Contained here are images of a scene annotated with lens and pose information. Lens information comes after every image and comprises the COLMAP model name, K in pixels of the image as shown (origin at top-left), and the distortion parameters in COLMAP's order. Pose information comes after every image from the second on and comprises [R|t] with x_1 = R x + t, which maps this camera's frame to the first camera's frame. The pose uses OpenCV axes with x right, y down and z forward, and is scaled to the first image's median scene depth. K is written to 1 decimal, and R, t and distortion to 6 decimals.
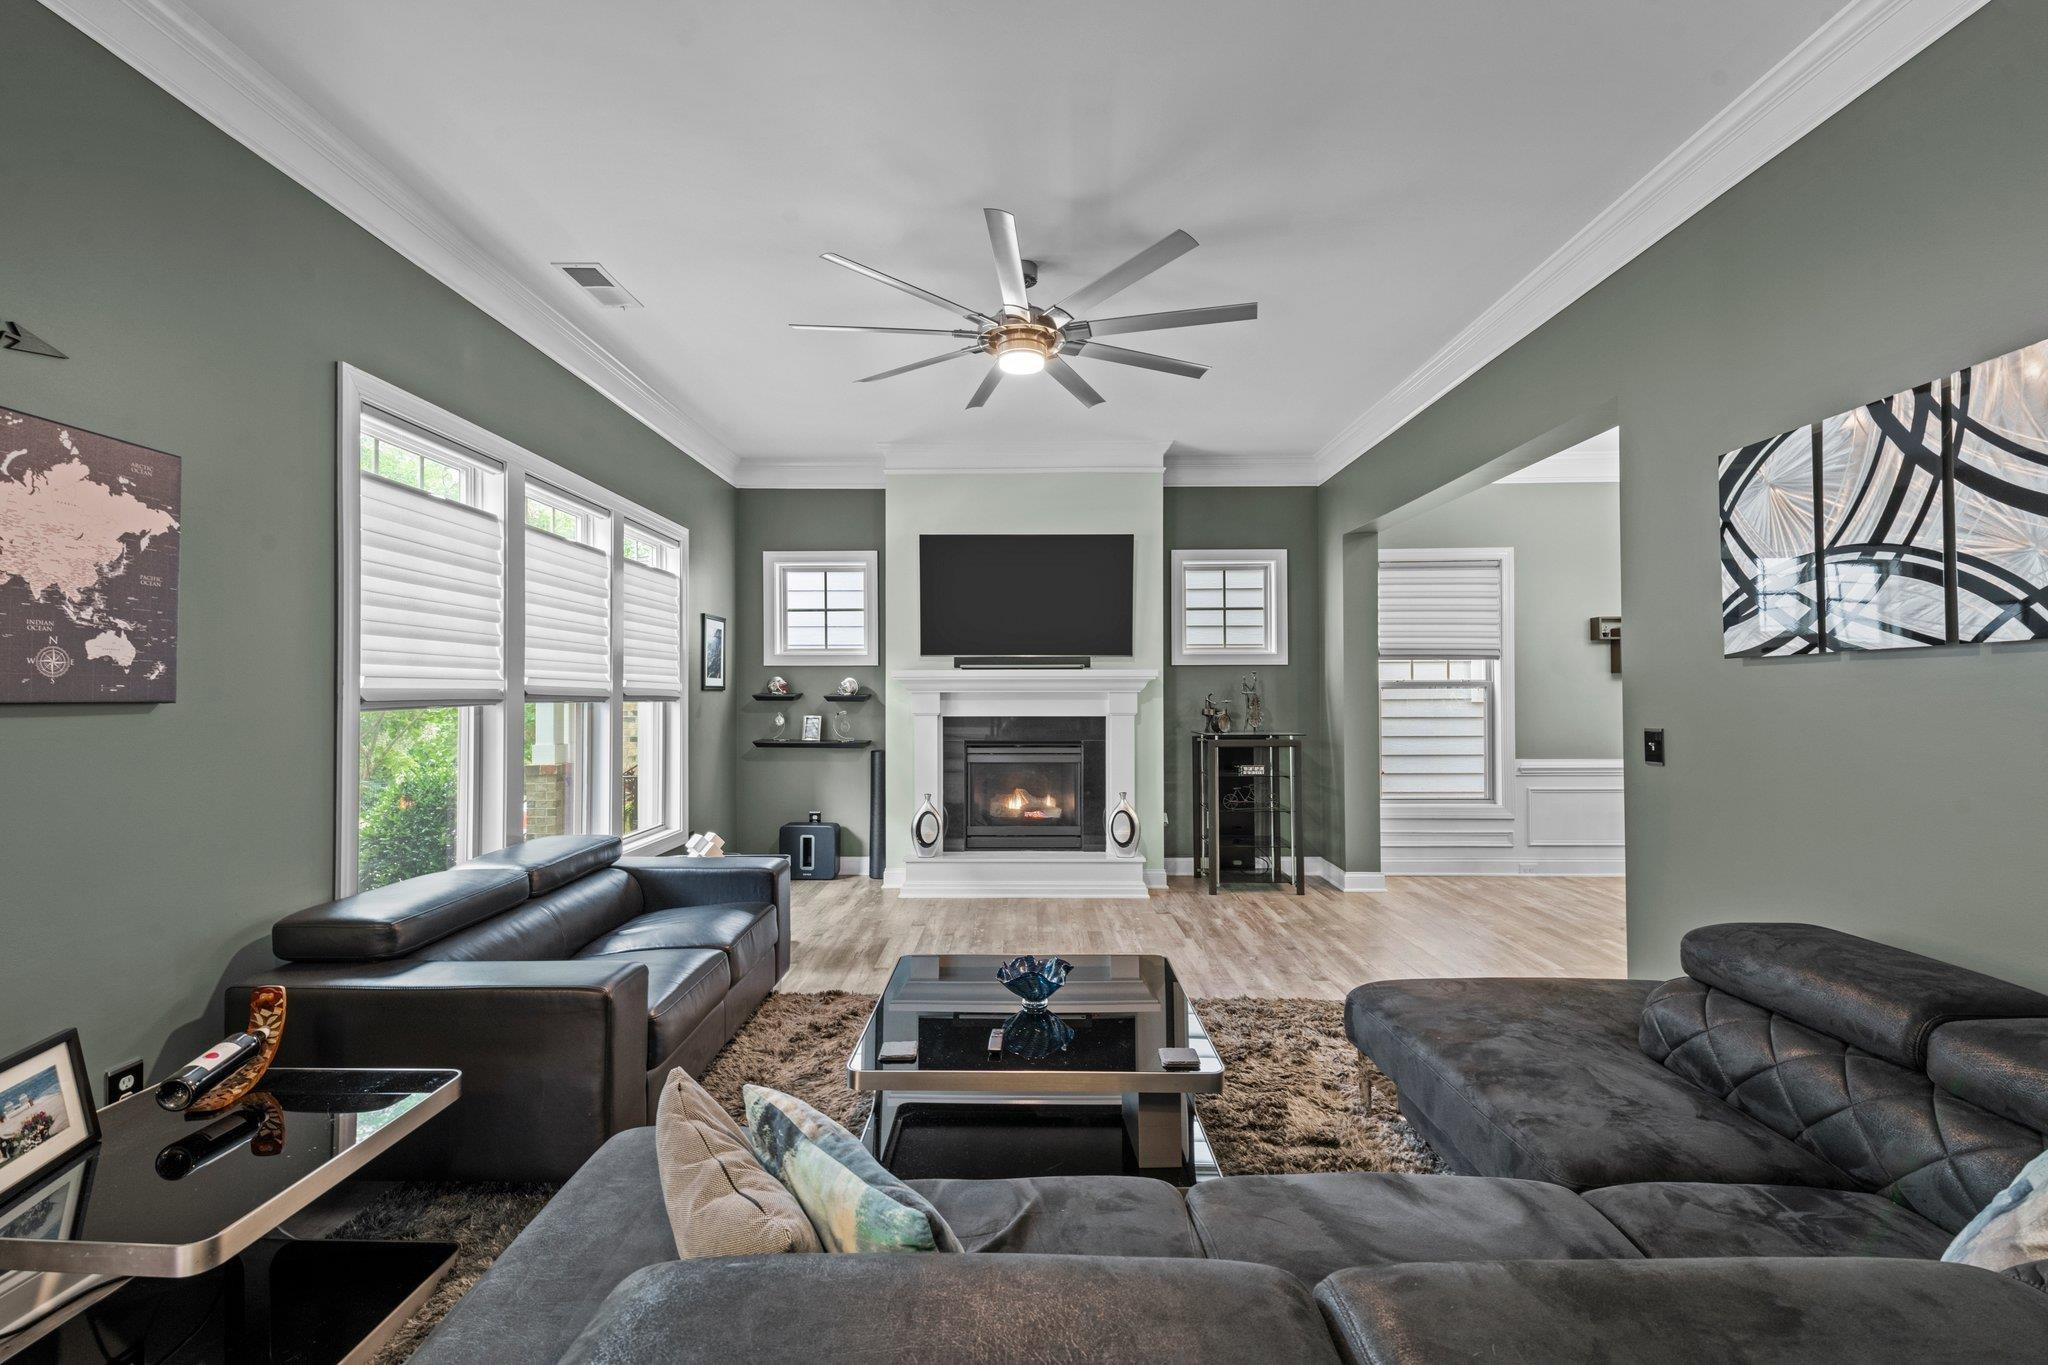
lens RADIAL K [[880.2, 0, 1022.5], [0, 880.2, 684.4], [0, 0, 1]] dist [0.004429, -0.000662]
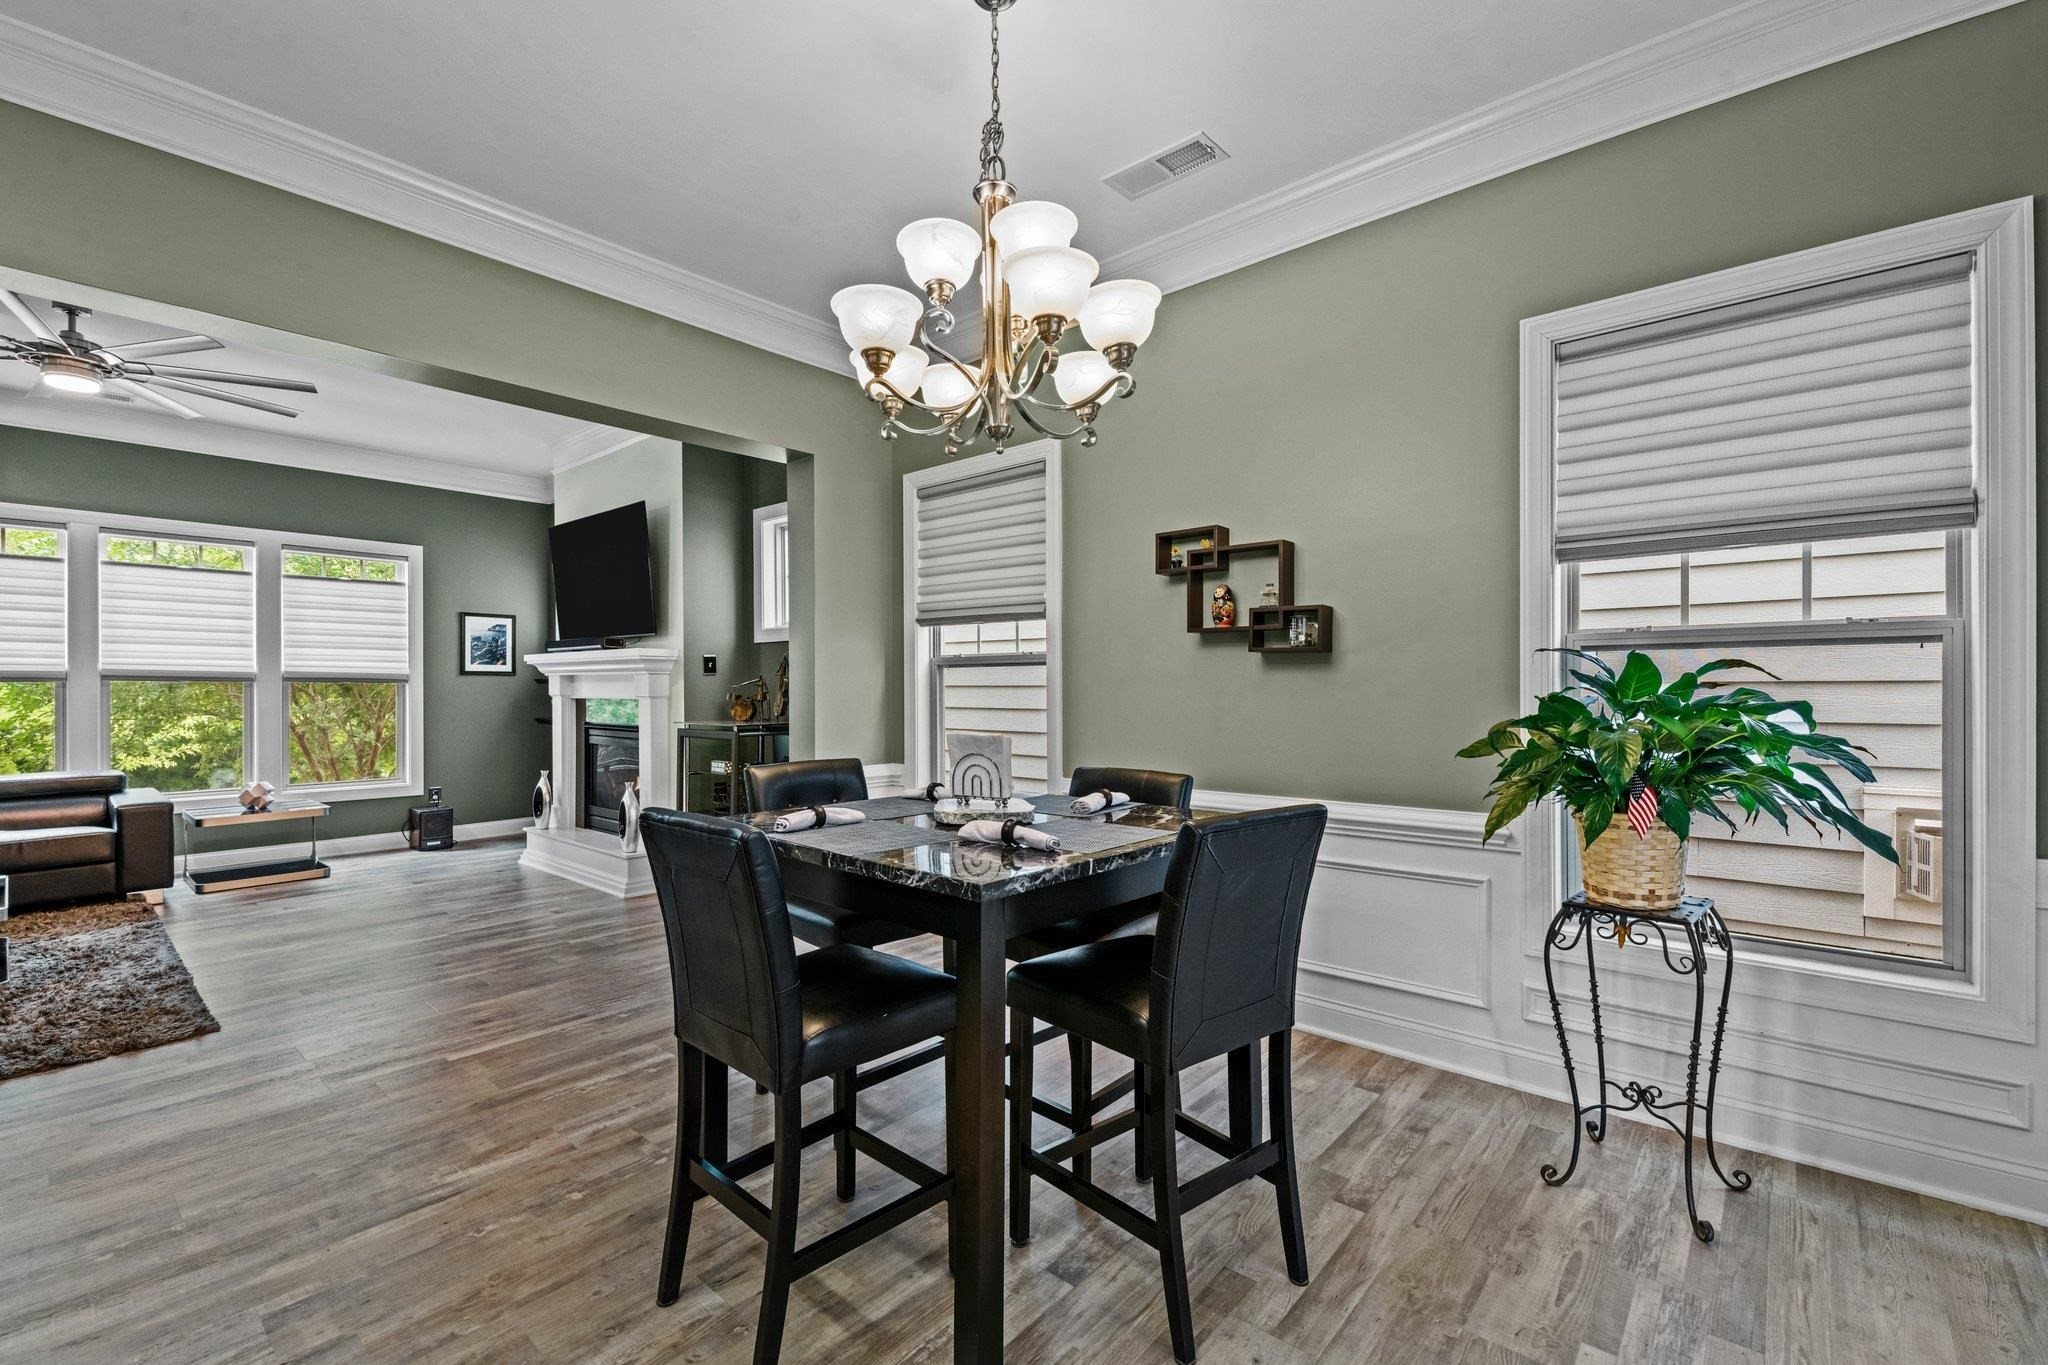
lens RADIAL K [[880.2, 0, 1021.3], [0, 880.2, 685.4], [0, 0, 1]] dist [0.004429, -0.000662]
pose [[0.765723, -0.000225, -0.643171, 1.028259], [0.006191, 0.999956, 0.007022, 0.018150], [0.643141, -0.009359, 0.765690, 0.545113]]
